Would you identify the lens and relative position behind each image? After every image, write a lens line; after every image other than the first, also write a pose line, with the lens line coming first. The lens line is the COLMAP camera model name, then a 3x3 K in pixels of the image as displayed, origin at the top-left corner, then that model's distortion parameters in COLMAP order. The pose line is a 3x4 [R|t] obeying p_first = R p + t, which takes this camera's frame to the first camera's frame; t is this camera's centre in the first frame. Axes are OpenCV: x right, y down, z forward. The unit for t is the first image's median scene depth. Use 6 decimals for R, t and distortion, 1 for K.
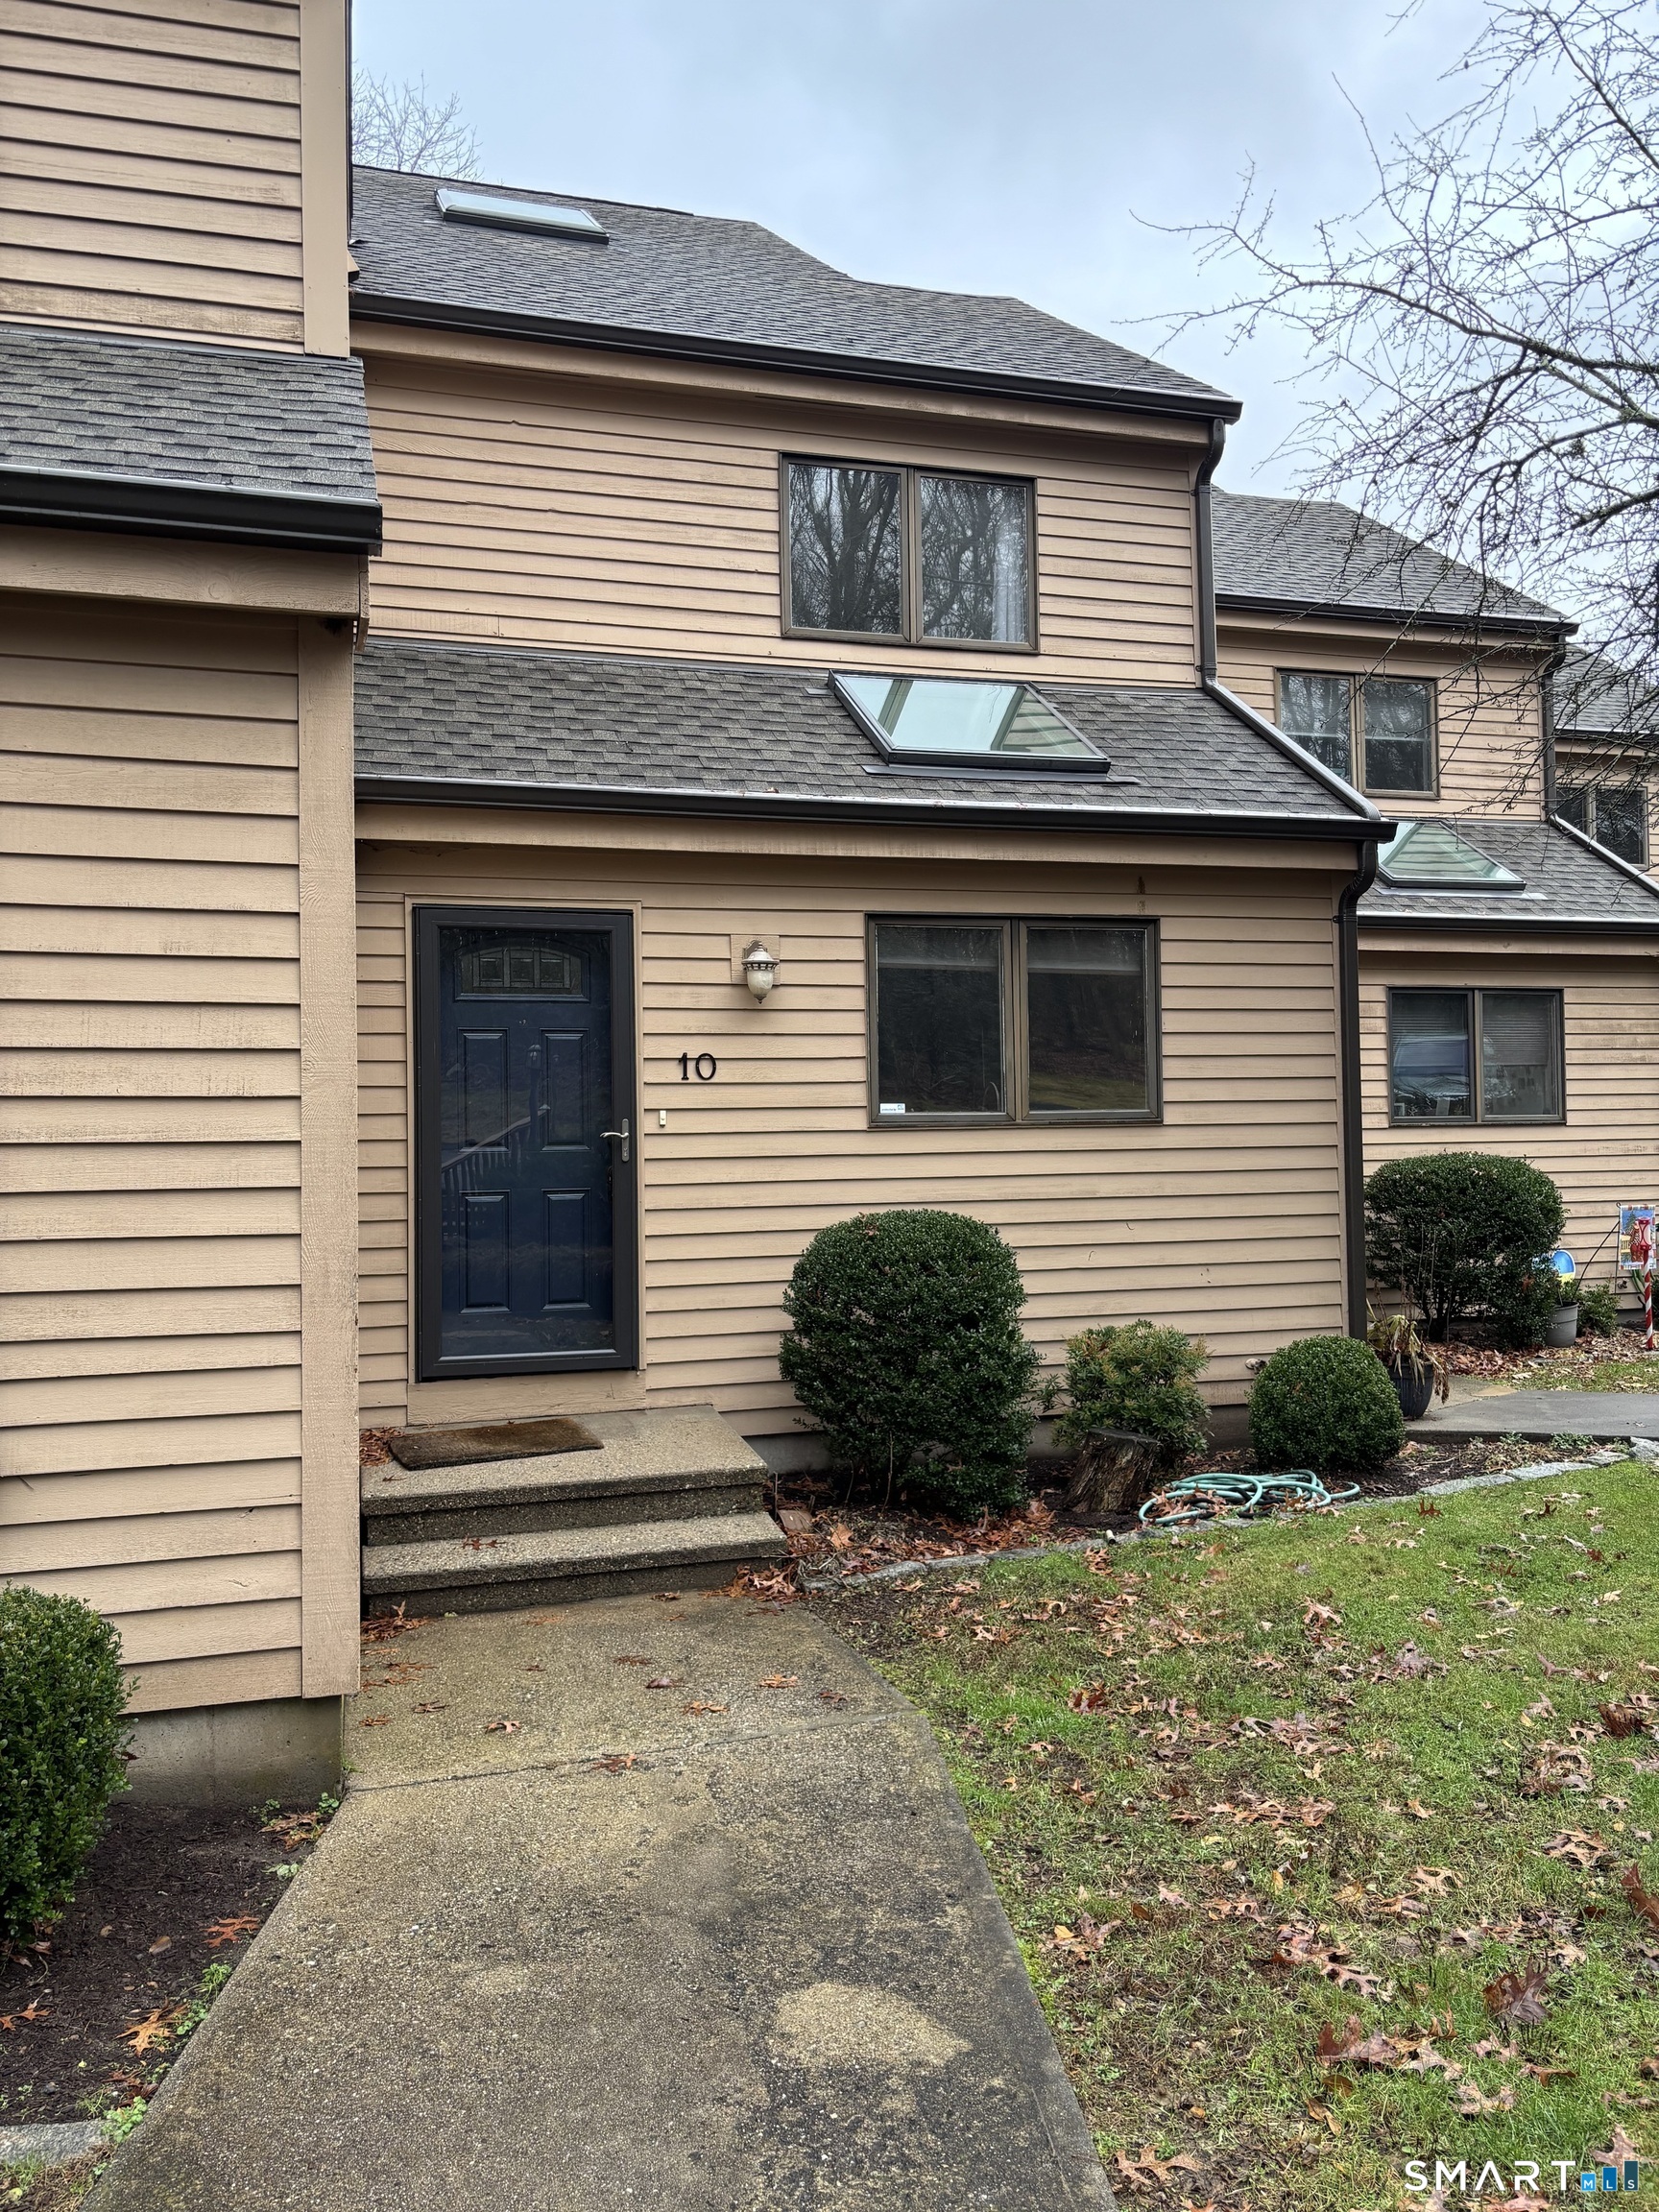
lens RADIAL K [[1675.1, 0, 820.9], [0, 1675.1, 1127.0], [0, 0, 1]] dist [0.015321, -0.010349]
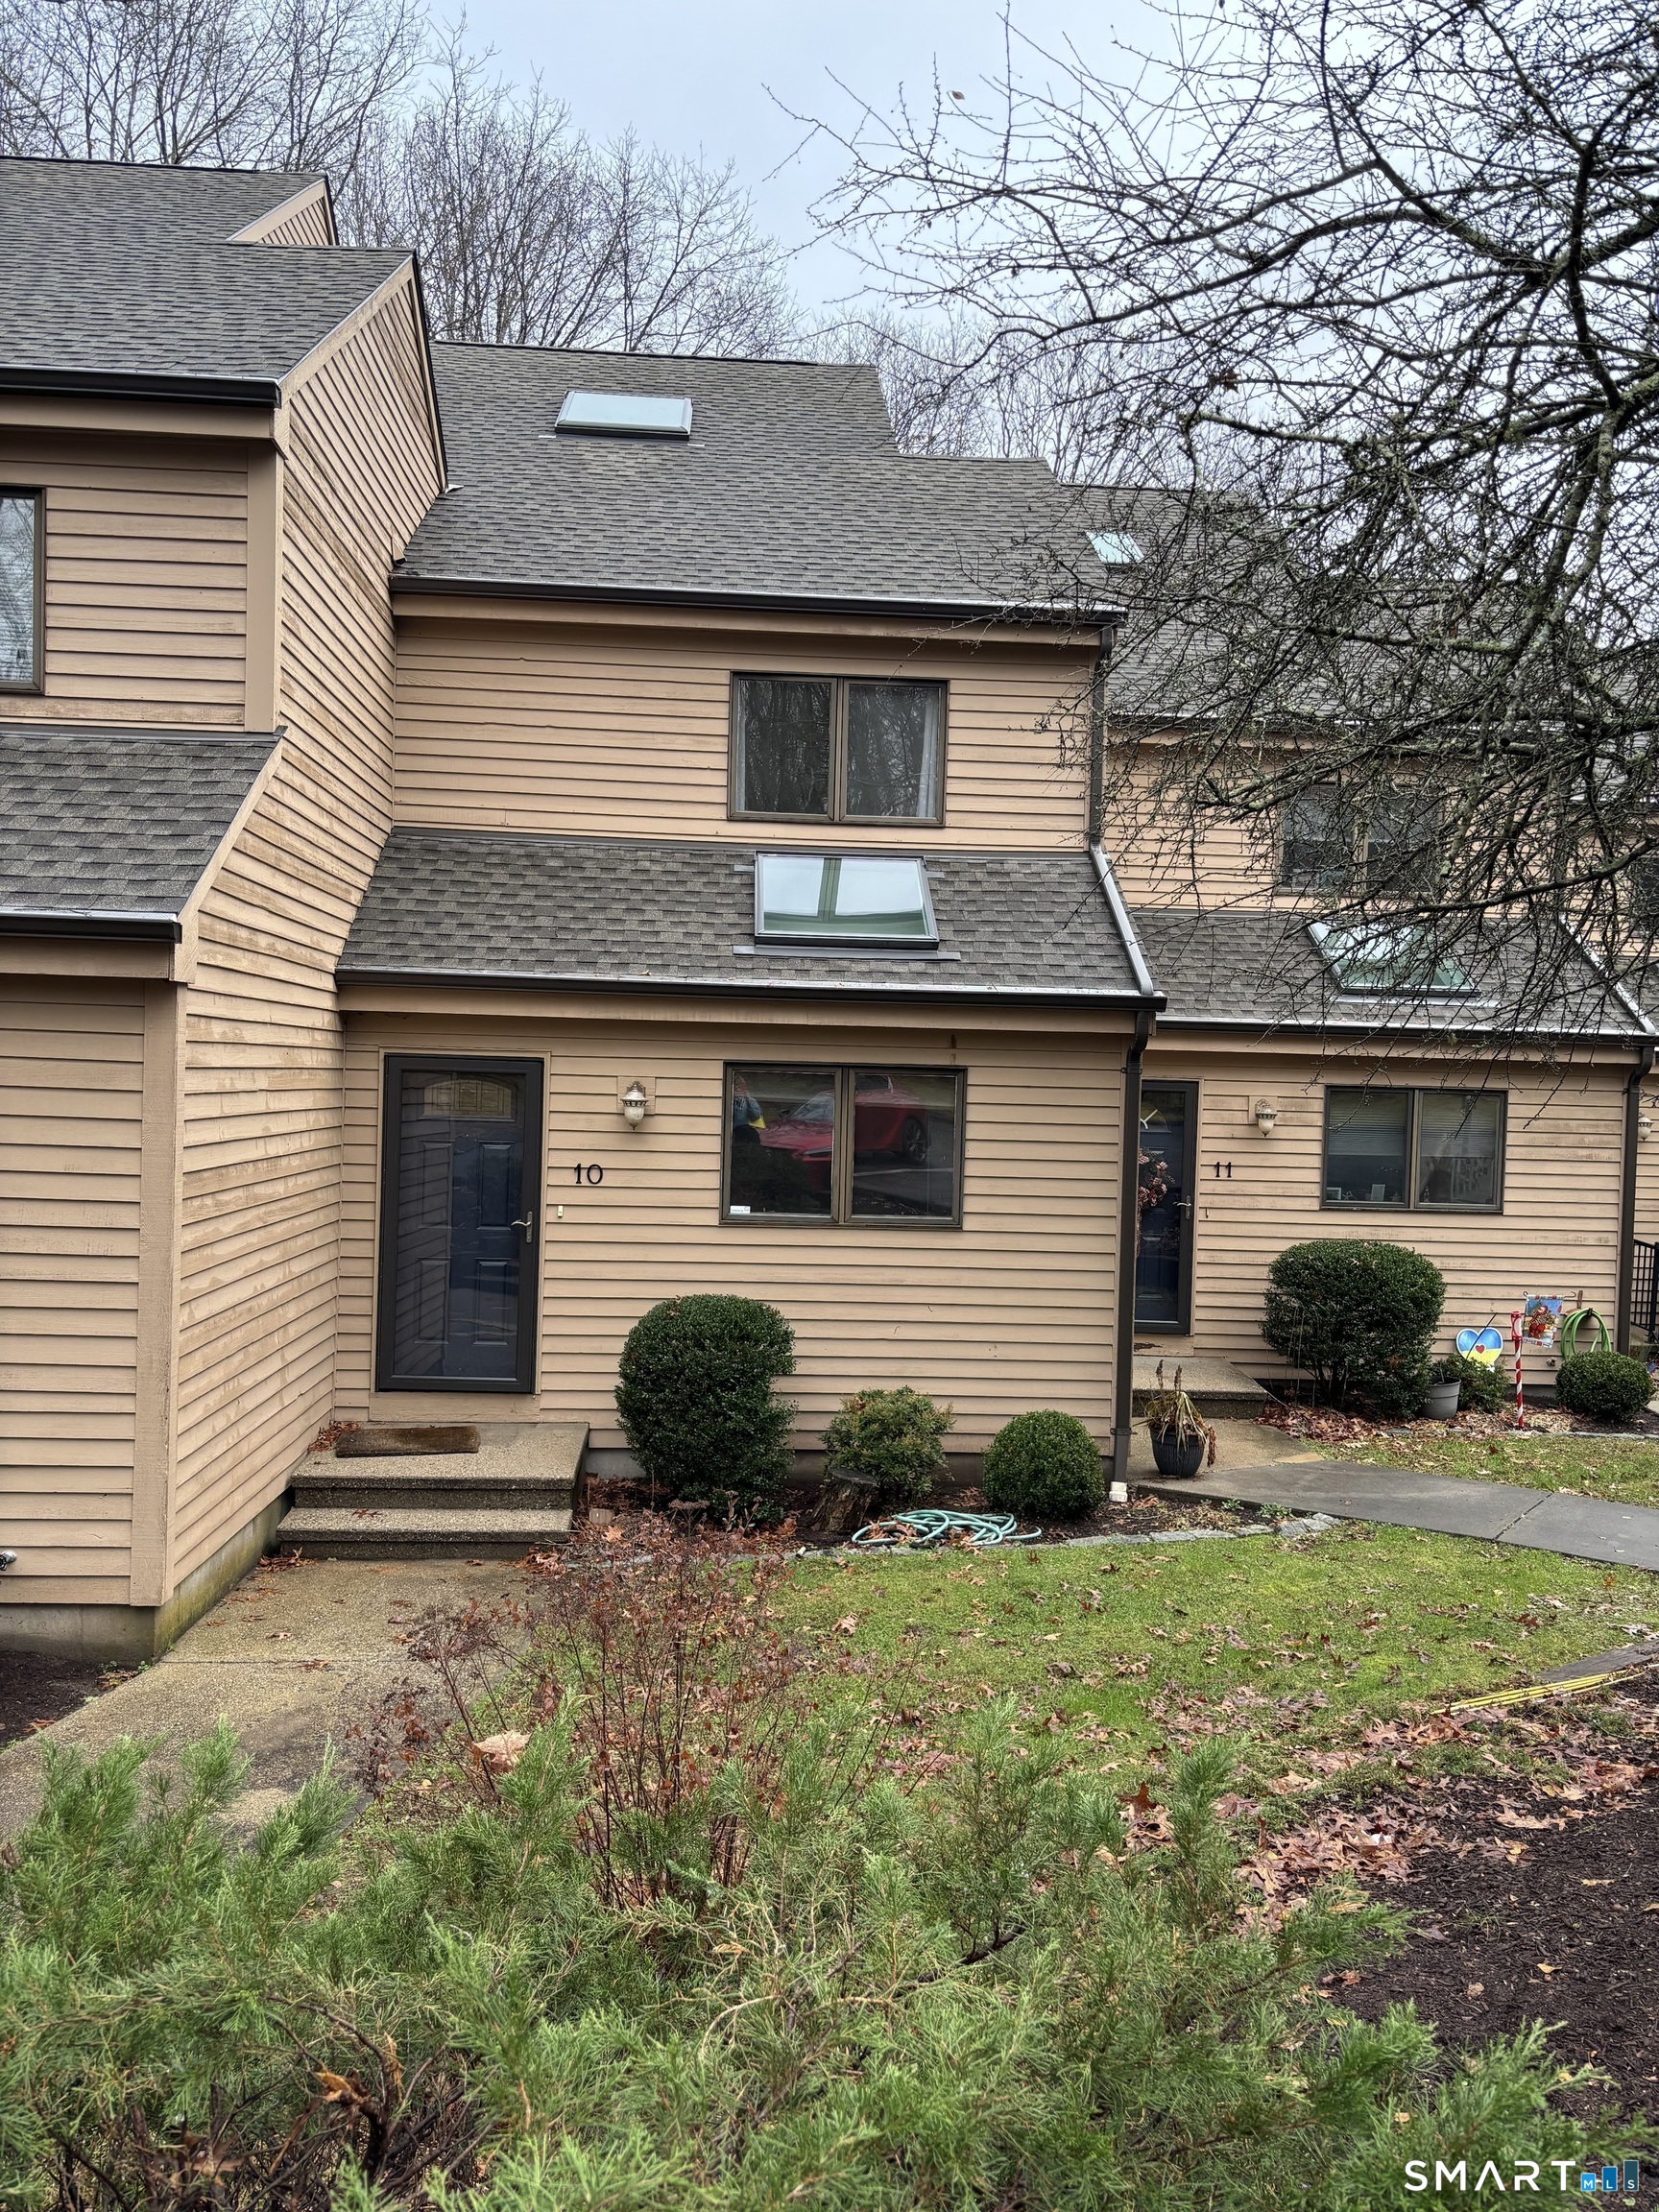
lens RADIAL K [[1697.2, 0, 835.6], [0, 1697.2, 1127.1], [0, 0, 1]] dist [0.078624, -0.205494]
pose [[0.975162, 0.051809, -0.215347, 0.418750], [-0.043439, 0.998112, 0.043424, -0.143552], [0.217190, -0.032991, 0.975572, -0.298339]]
